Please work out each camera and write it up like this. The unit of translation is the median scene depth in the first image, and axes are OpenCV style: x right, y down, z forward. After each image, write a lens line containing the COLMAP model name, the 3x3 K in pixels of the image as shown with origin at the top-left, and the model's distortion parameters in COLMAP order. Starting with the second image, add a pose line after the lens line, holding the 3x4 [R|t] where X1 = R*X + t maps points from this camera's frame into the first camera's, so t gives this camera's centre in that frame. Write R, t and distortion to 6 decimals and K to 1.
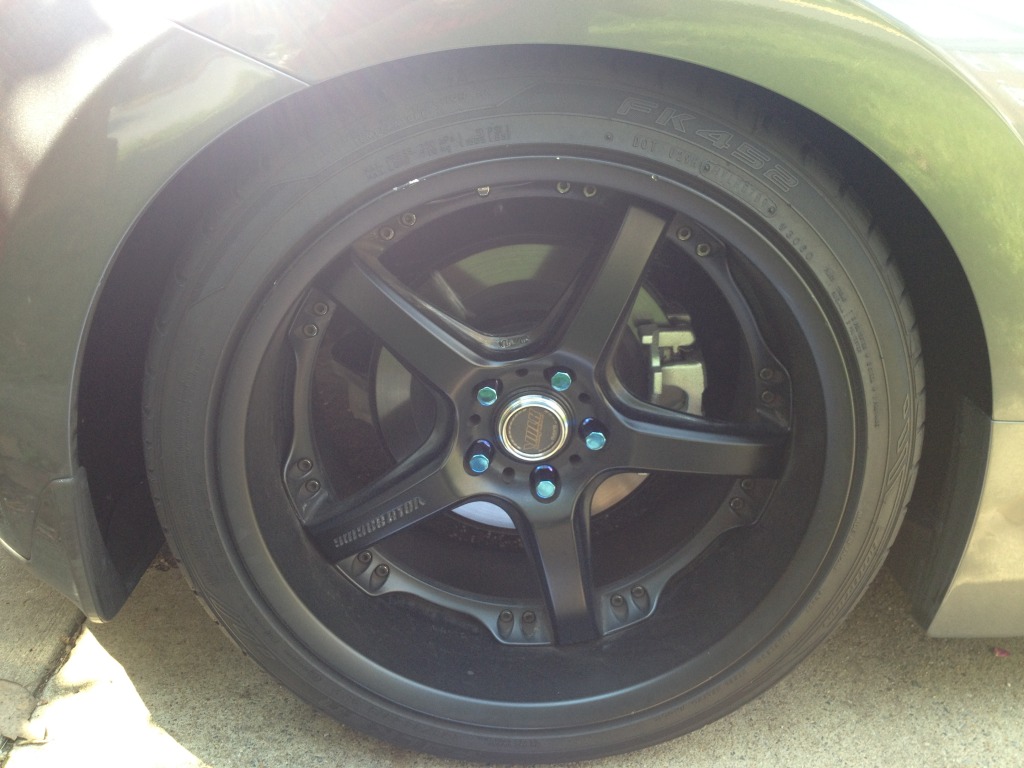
lens RADIAL K [[1062.6, 0, 511.9], [0, 1062.6, 369.3], [0, 0, 1]] dist [0.444025, -1.181046]
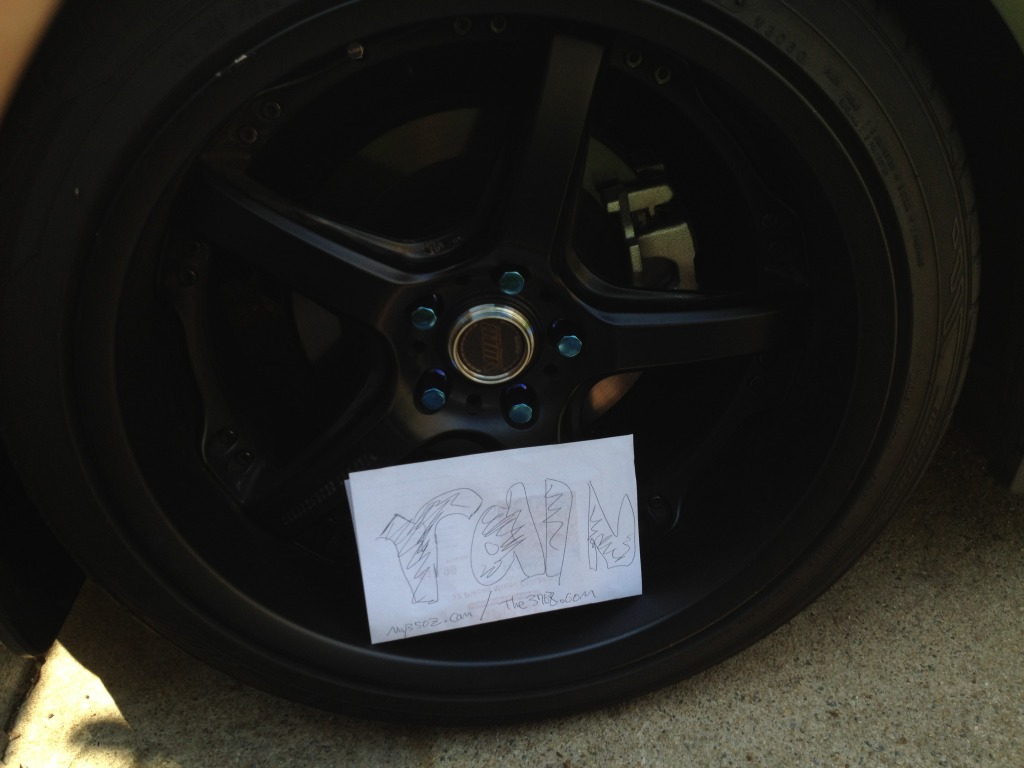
lens RADIAL K [[1060.6, 0, 477.9], [0, 1060.6, 379.2], [0, 0, 1]] dist [0.312848, -0.752822]
pose [[0.981579, -0.180100, -0.063772, 0.054685], [0.186795, 0.974753, 0.122325, -0.018493], [0.040131, -0.131984, 0.990439, 0.192385]]
